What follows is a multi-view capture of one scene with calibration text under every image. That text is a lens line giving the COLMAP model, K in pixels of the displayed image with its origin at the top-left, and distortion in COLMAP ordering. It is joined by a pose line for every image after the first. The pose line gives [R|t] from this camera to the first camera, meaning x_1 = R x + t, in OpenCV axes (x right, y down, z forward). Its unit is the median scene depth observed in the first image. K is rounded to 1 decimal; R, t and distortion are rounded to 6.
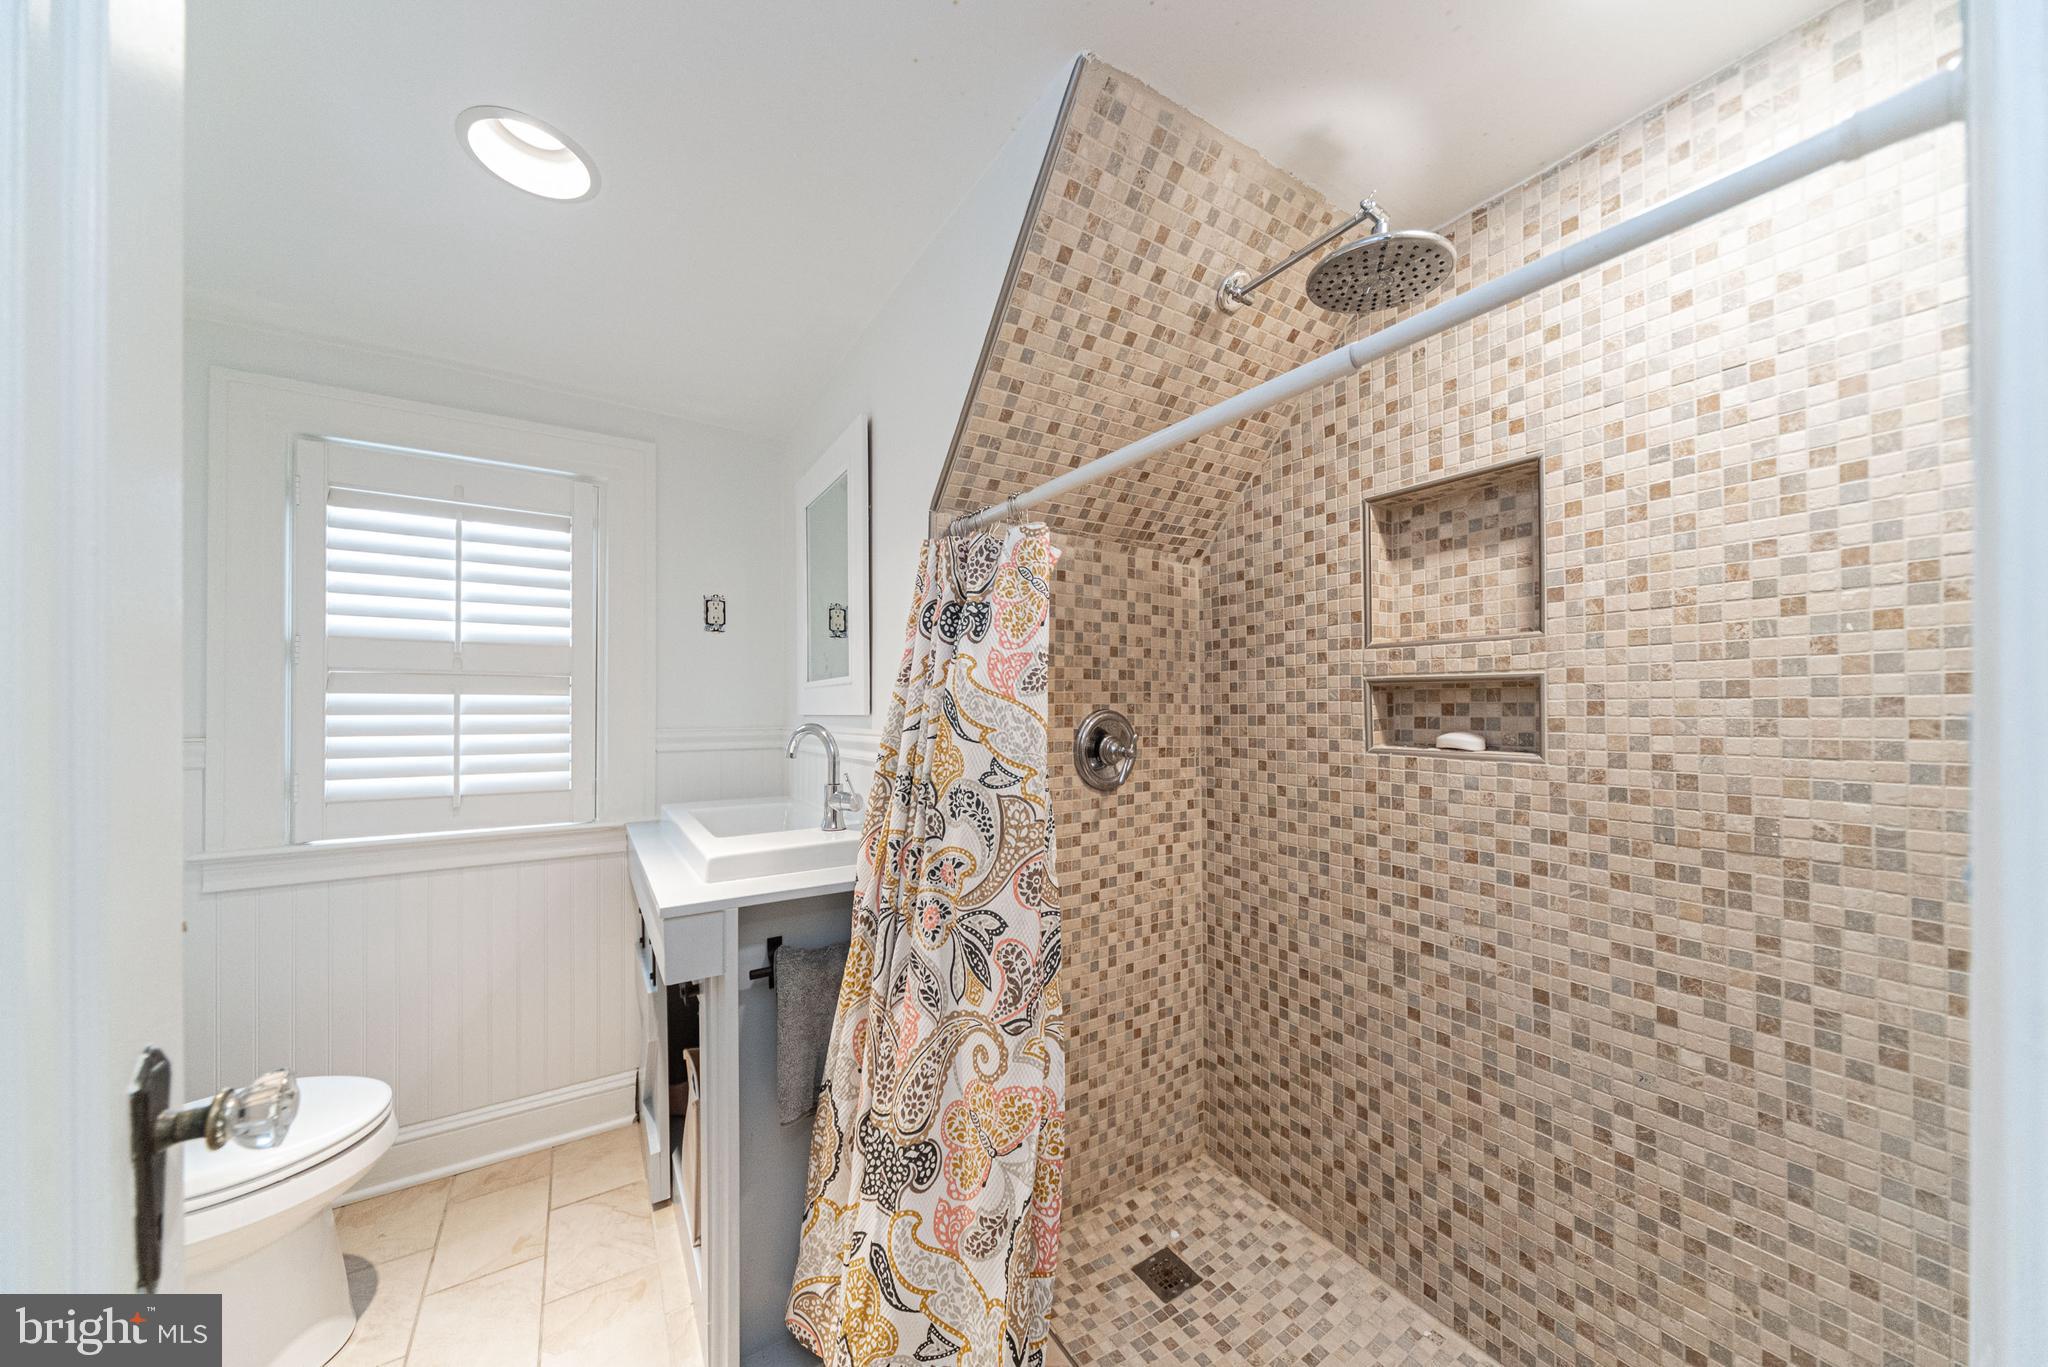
lens RADIAL K [[693.3, 0, 1022.2], [0, 693.3, 702.5], [0, 0, 1]] dist [-0.000540, -0.000077]
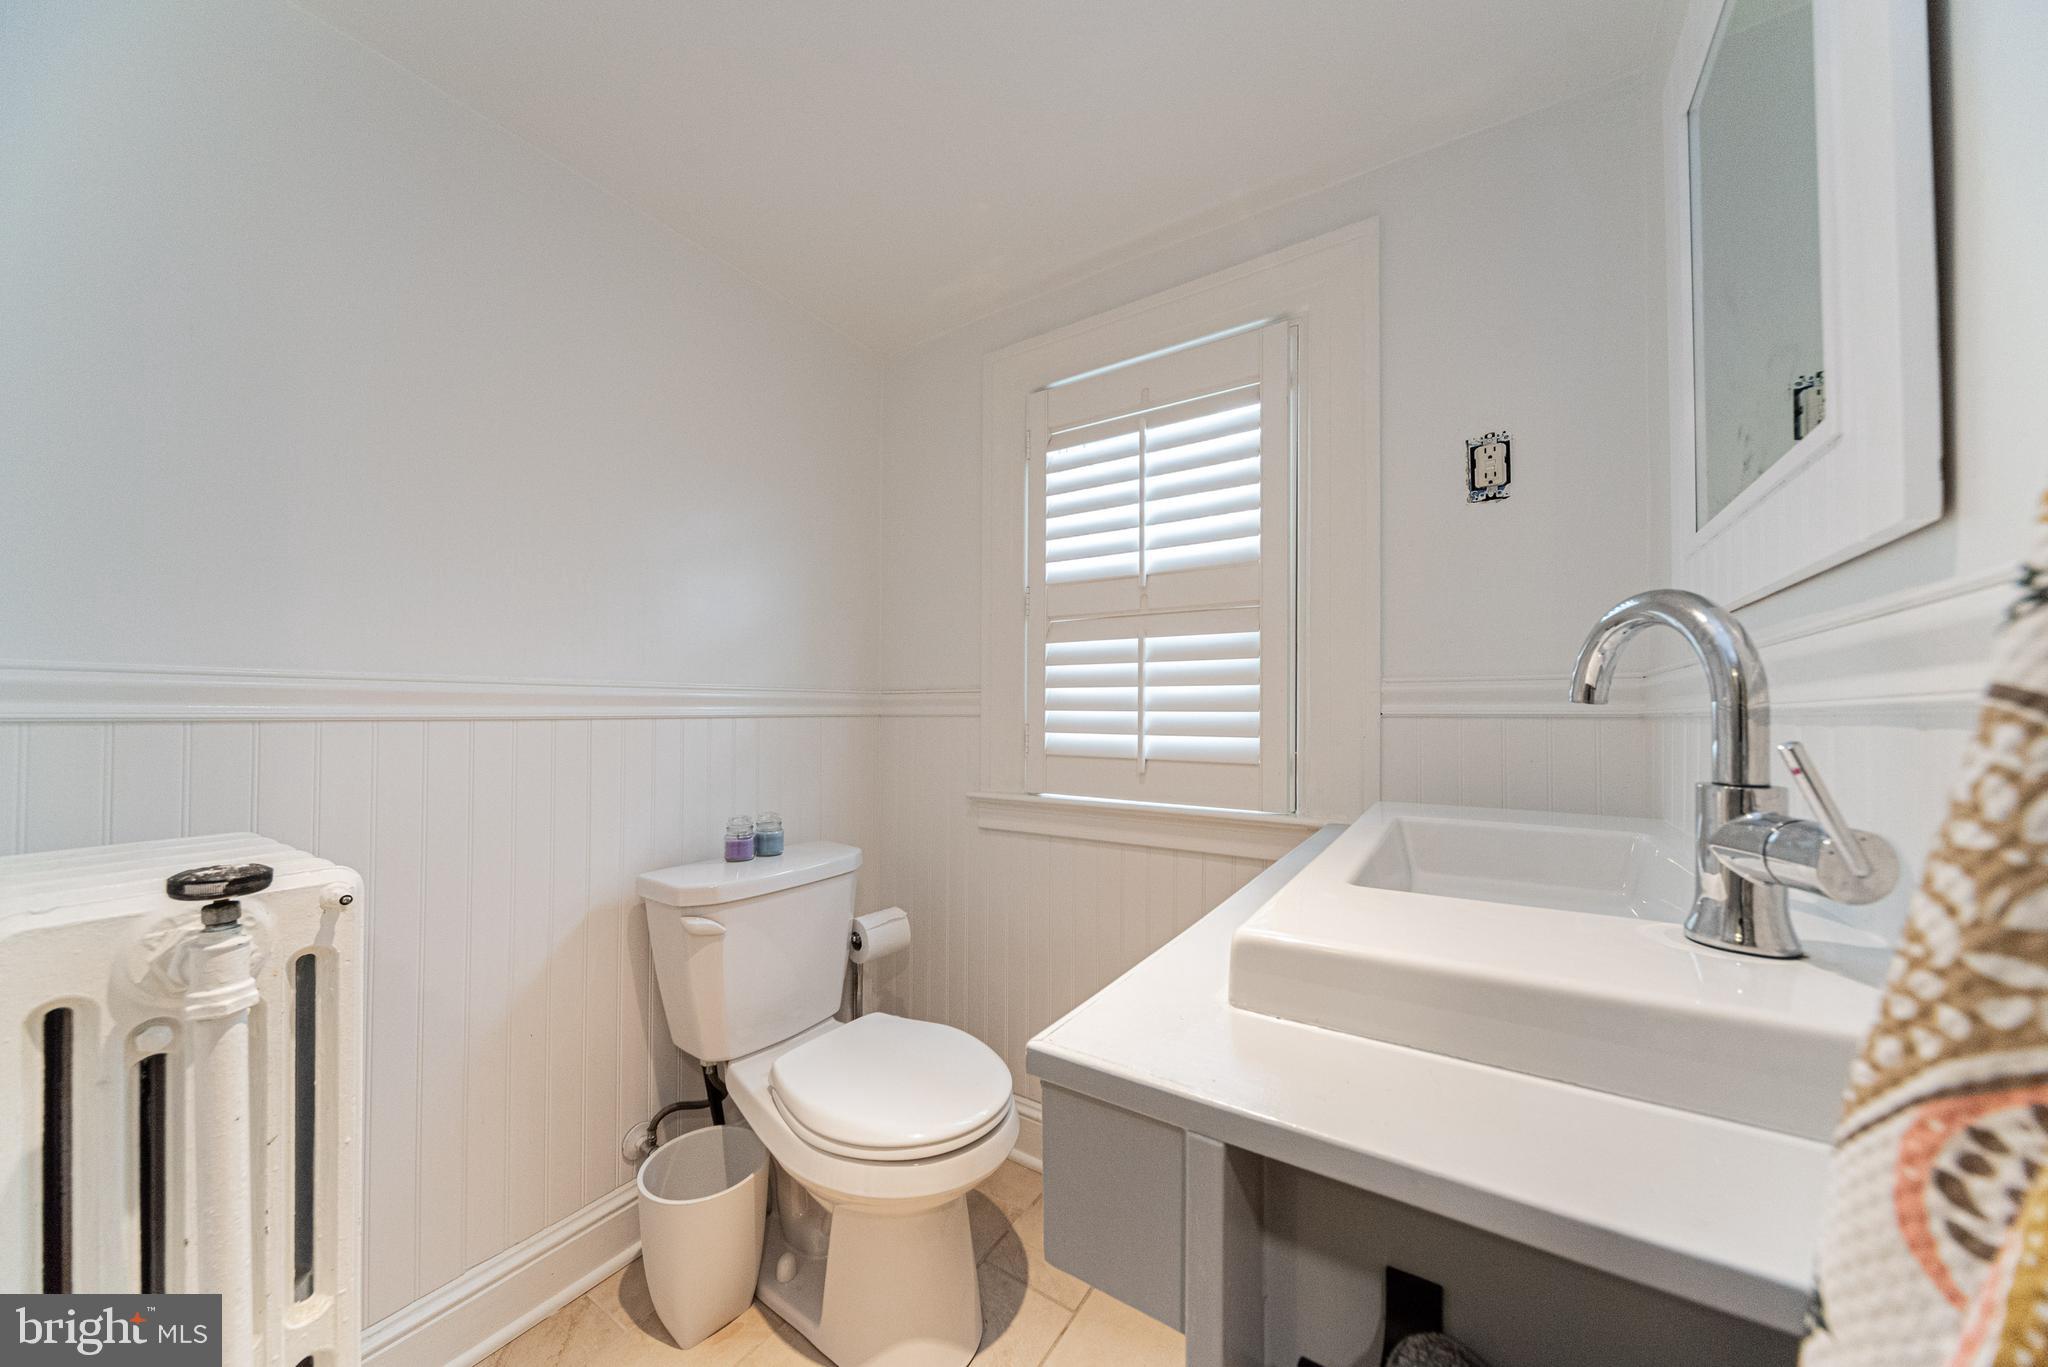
lens RADIAL K [[693.3, 0, 1022.2], [0, 693.3, 702.5], [0, 0, 1]] dist [-0.000540, -0.000077]
pose [[0.411773, -0.009175, -0.911240, -0.115409], [0.010701, 0.999929, -0.005232, 0.070509], [0.911223, -0.007597, 0.411842, 0.529180]]
